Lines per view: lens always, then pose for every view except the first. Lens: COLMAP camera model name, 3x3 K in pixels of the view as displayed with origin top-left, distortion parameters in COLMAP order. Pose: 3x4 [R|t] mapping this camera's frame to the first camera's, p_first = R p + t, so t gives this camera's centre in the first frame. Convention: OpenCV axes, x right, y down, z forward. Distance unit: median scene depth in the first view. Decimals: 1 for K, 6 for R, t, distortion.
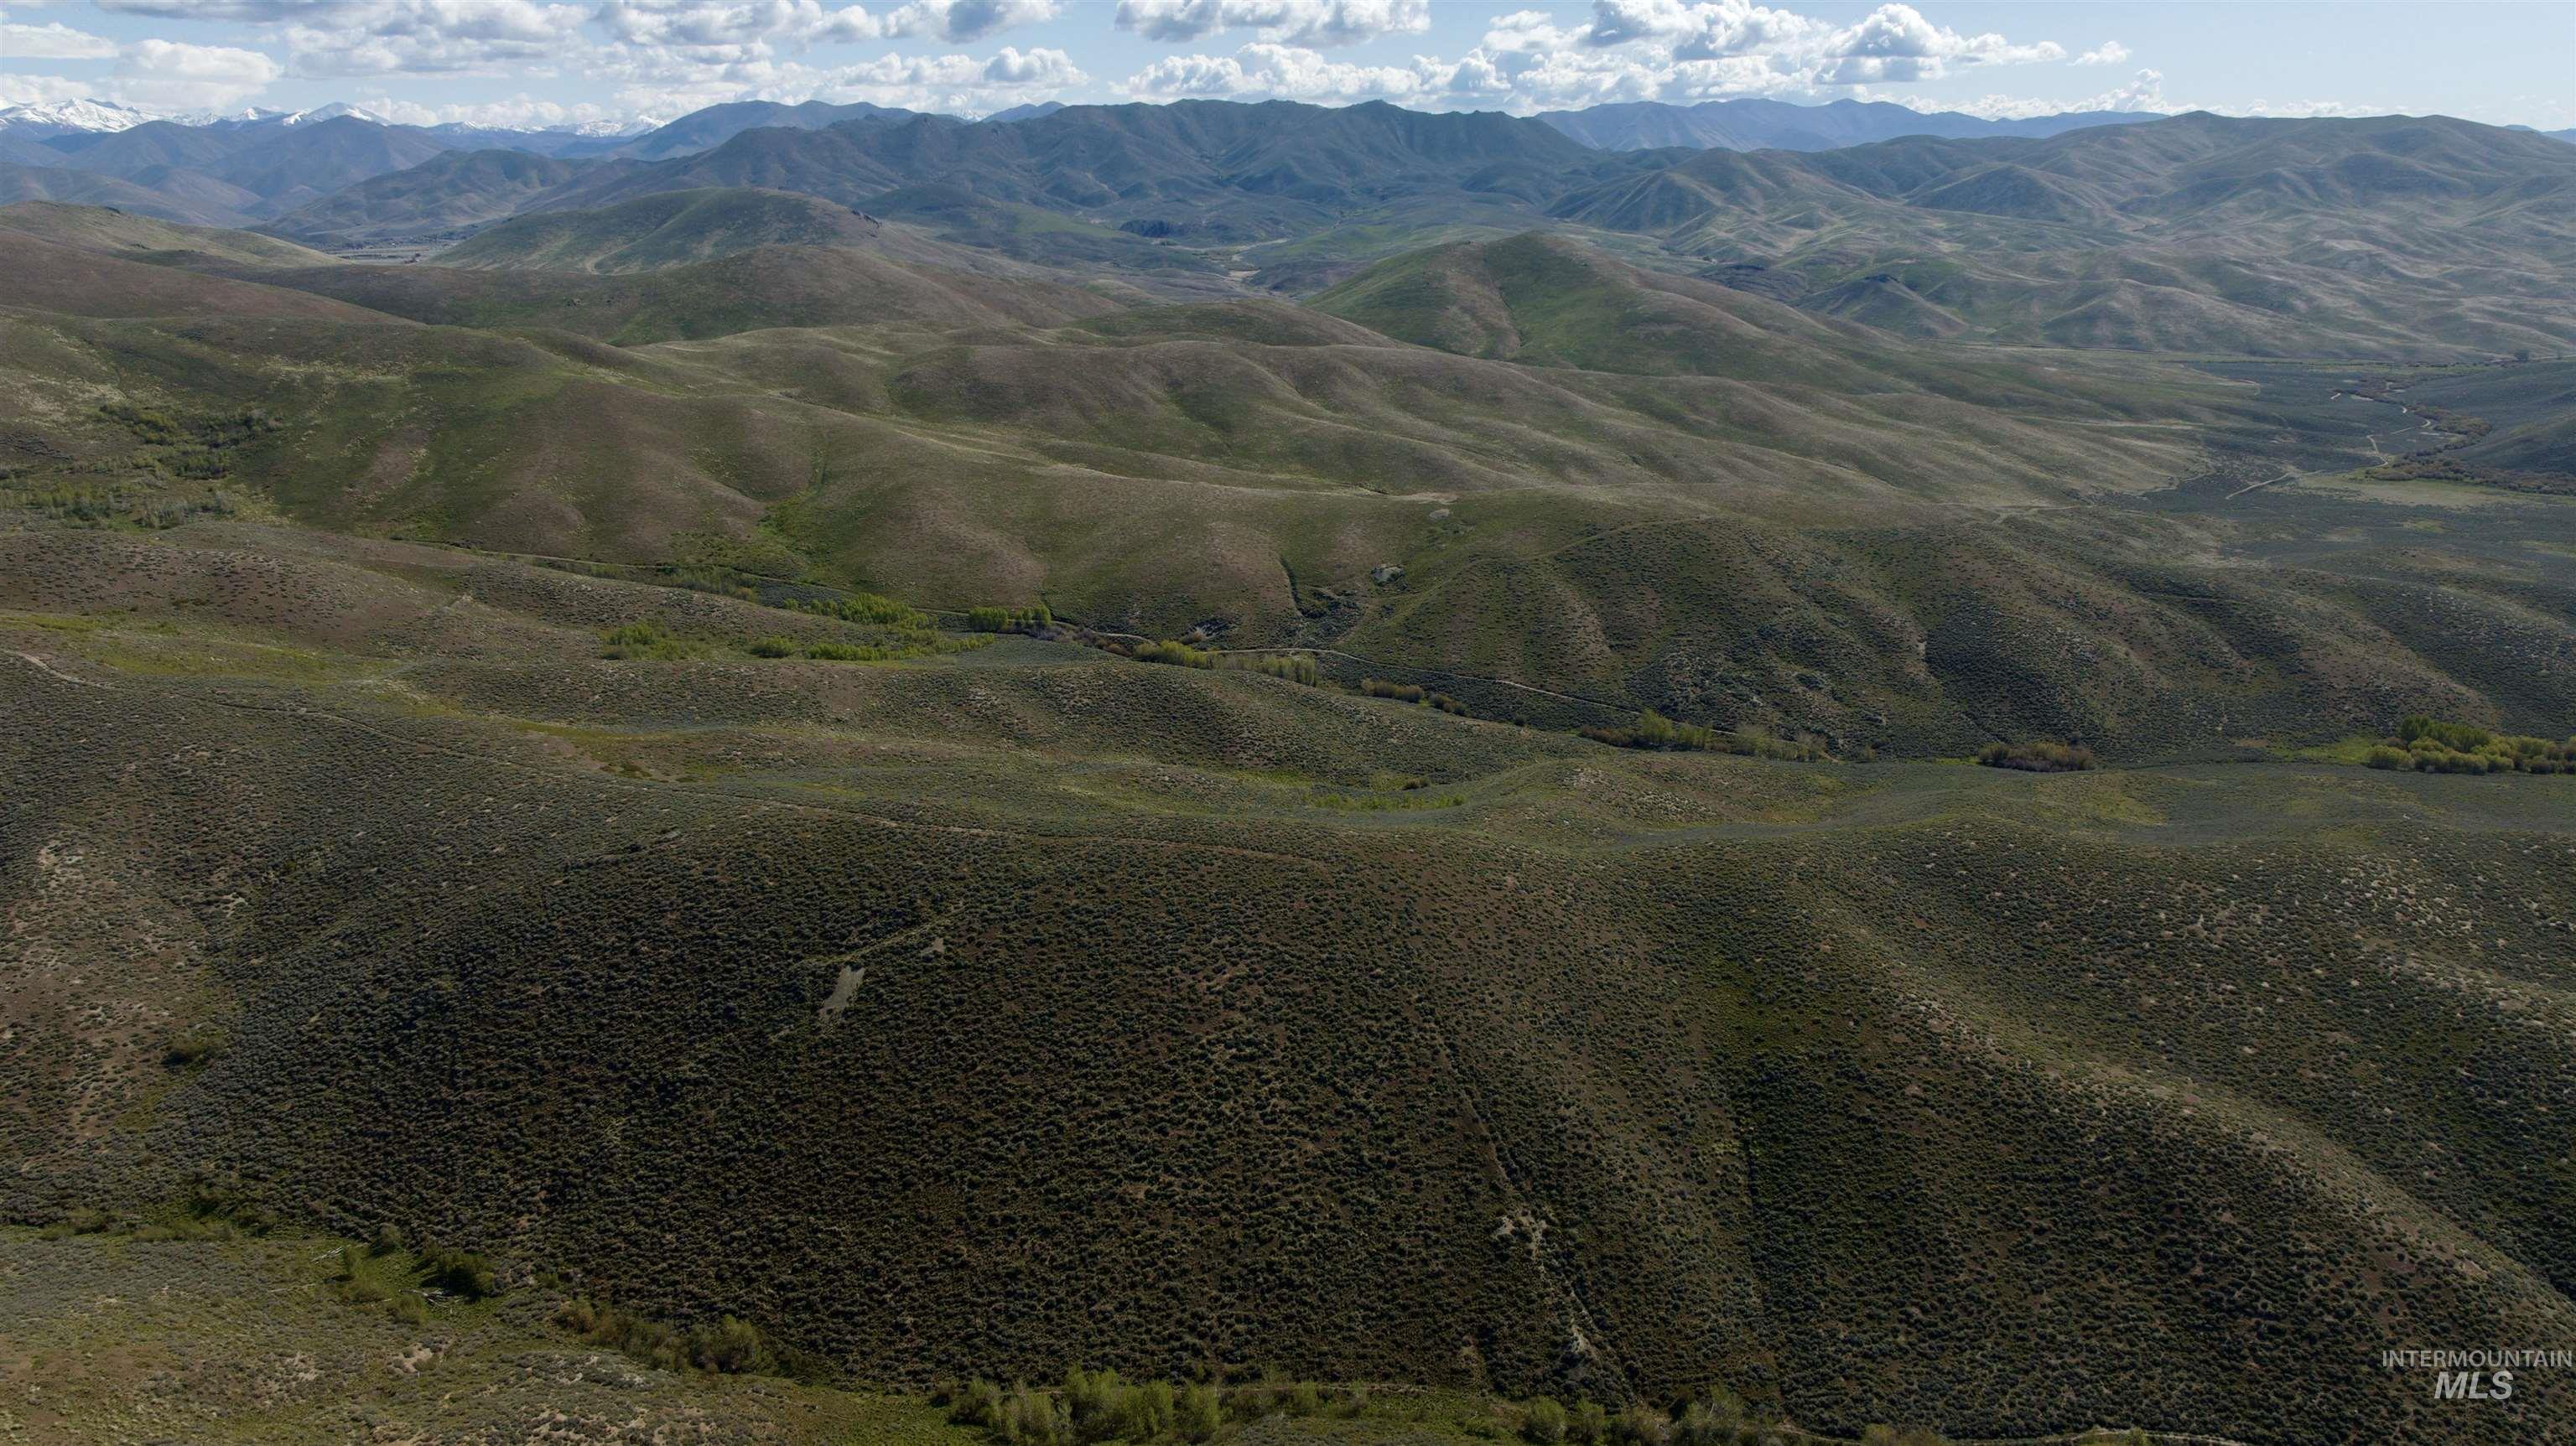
lens RADIAL K [[1814.7, 0, 1289.4], [0, 1814.7, 730.8], [0, 0, 1]] dist [-0.029551, 0.022553]
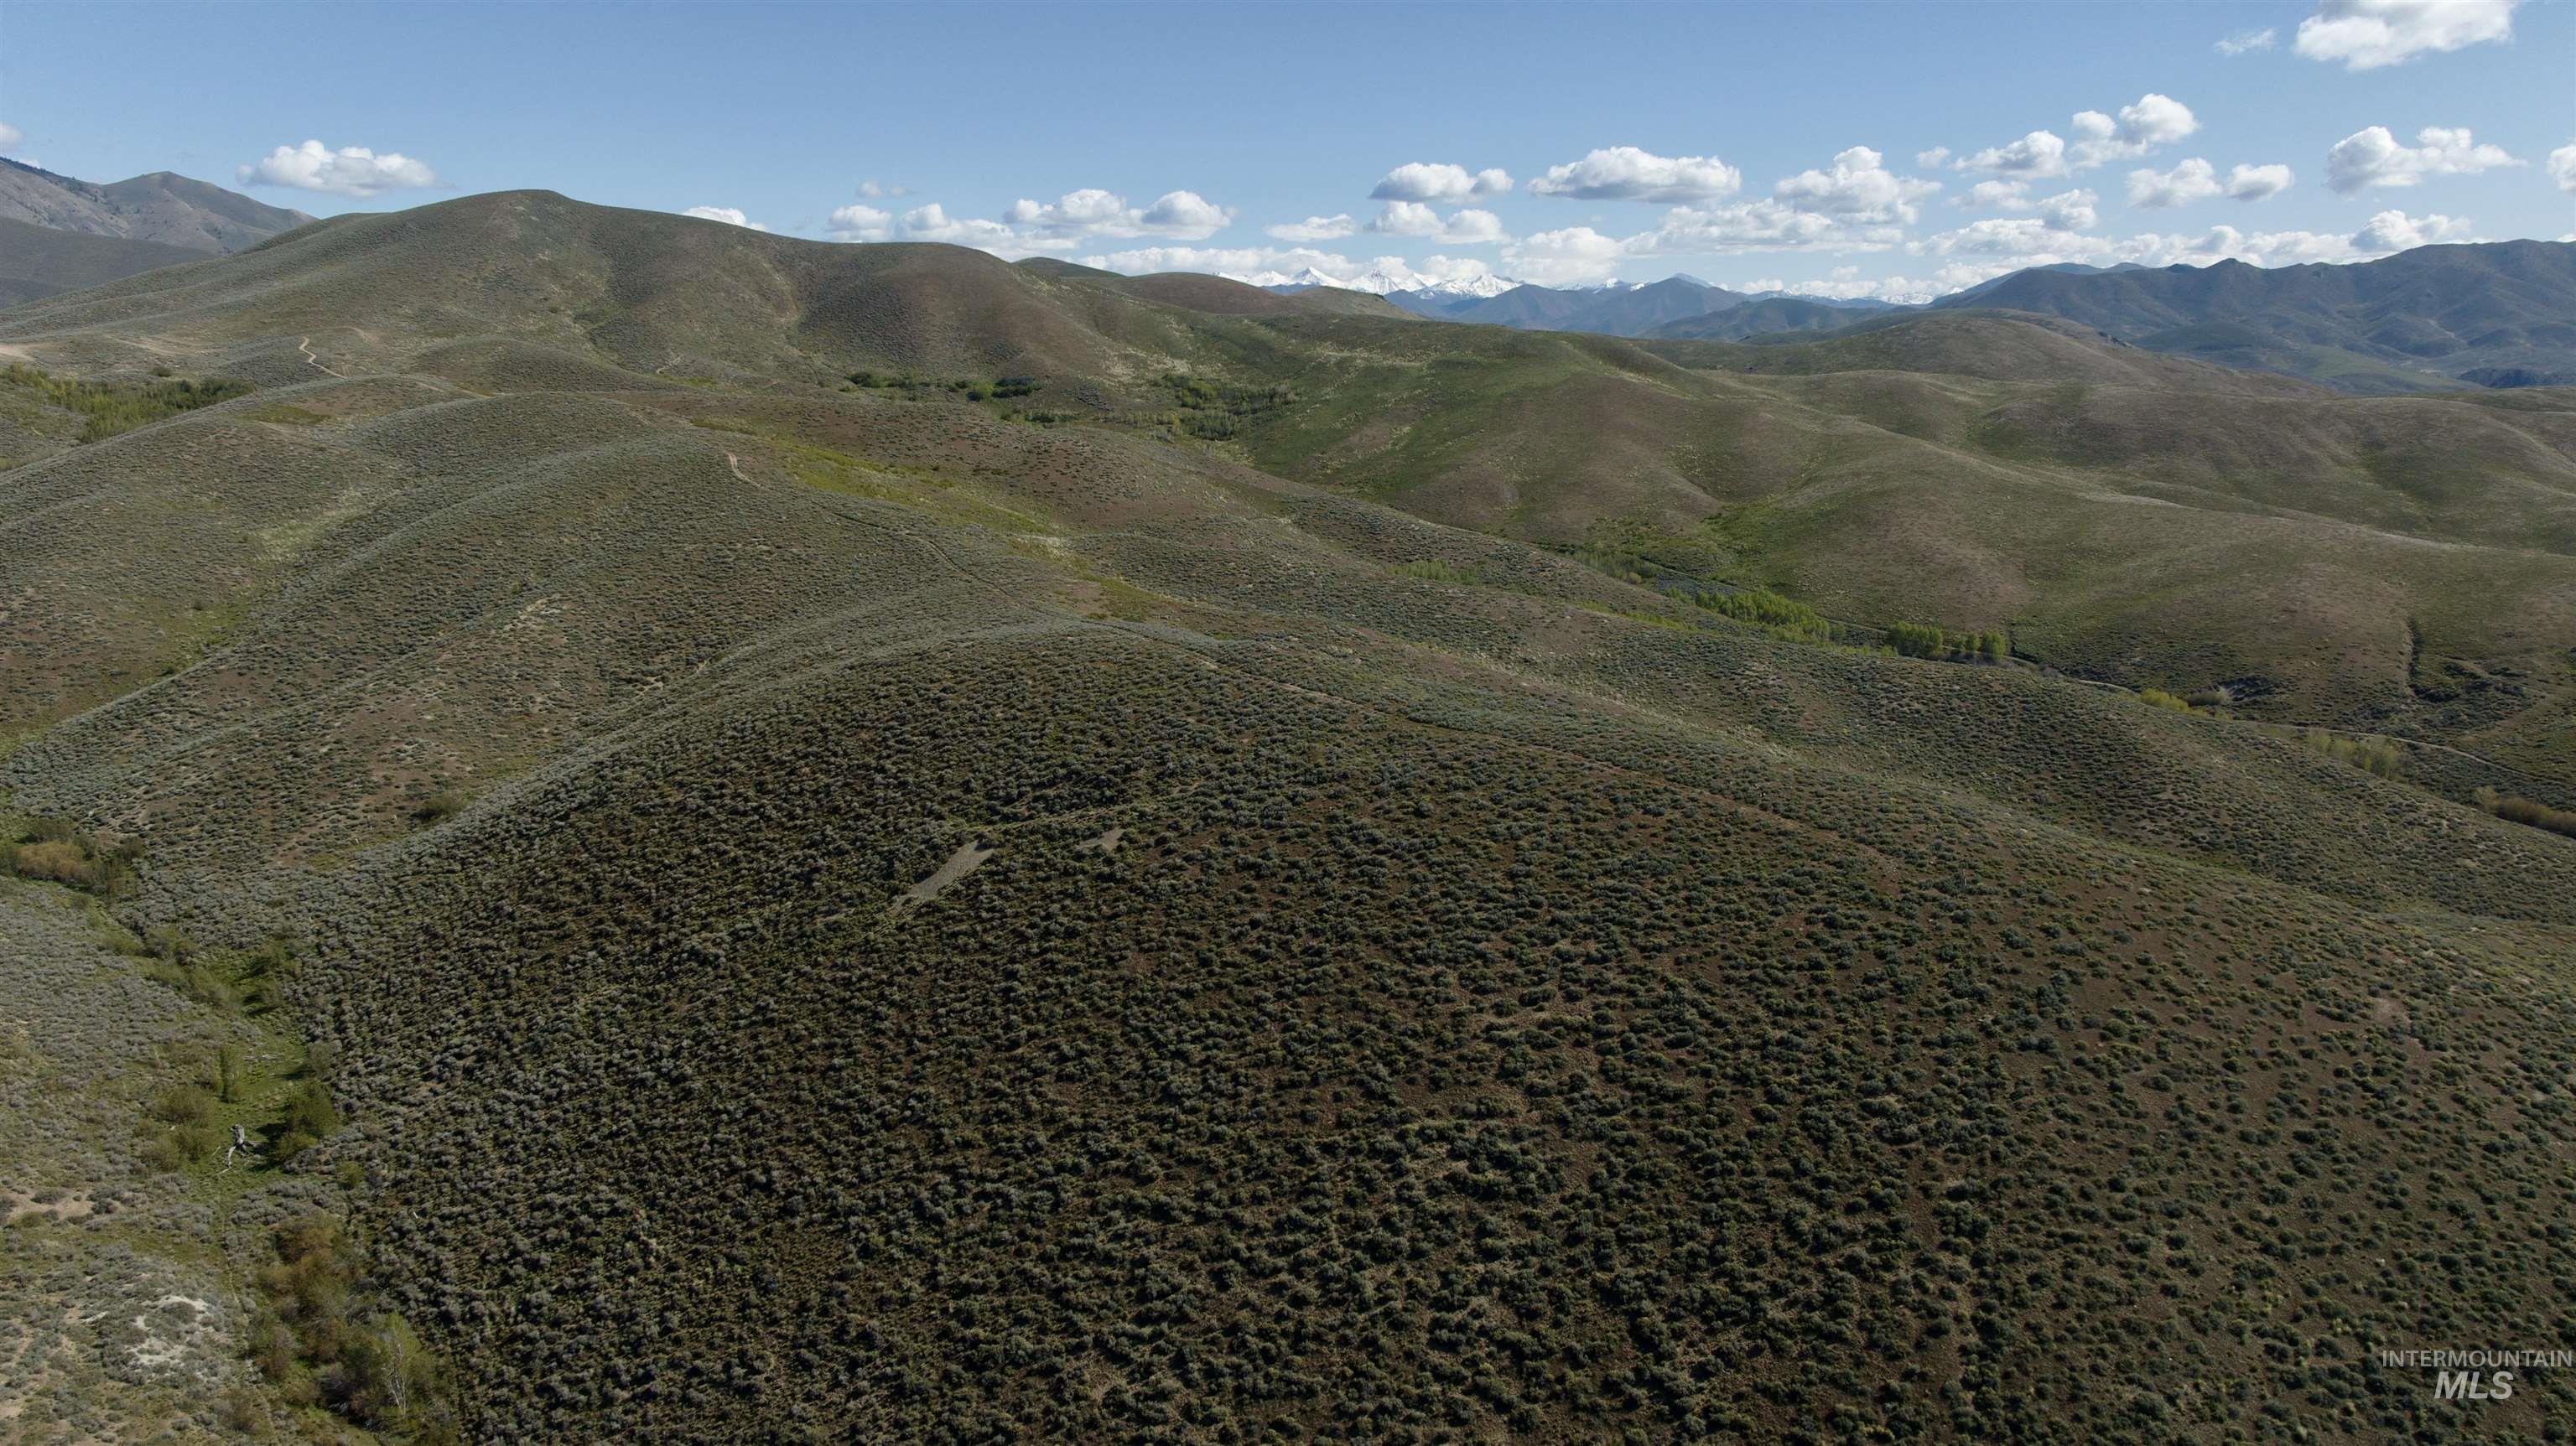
lens RADIAL K [[1814.7, 0, 1276.6], [0, 1814.7, 725.1], [0, 0, 1]] dist [-0.029551, 0.022553]
pose [[0.776767, 0.142285, -0.613505, 0.188749], [-0.199208, 0.979638, -0.025021, 0.090963], [0.597452, 0.141650, 0.789295, 0.608042]]
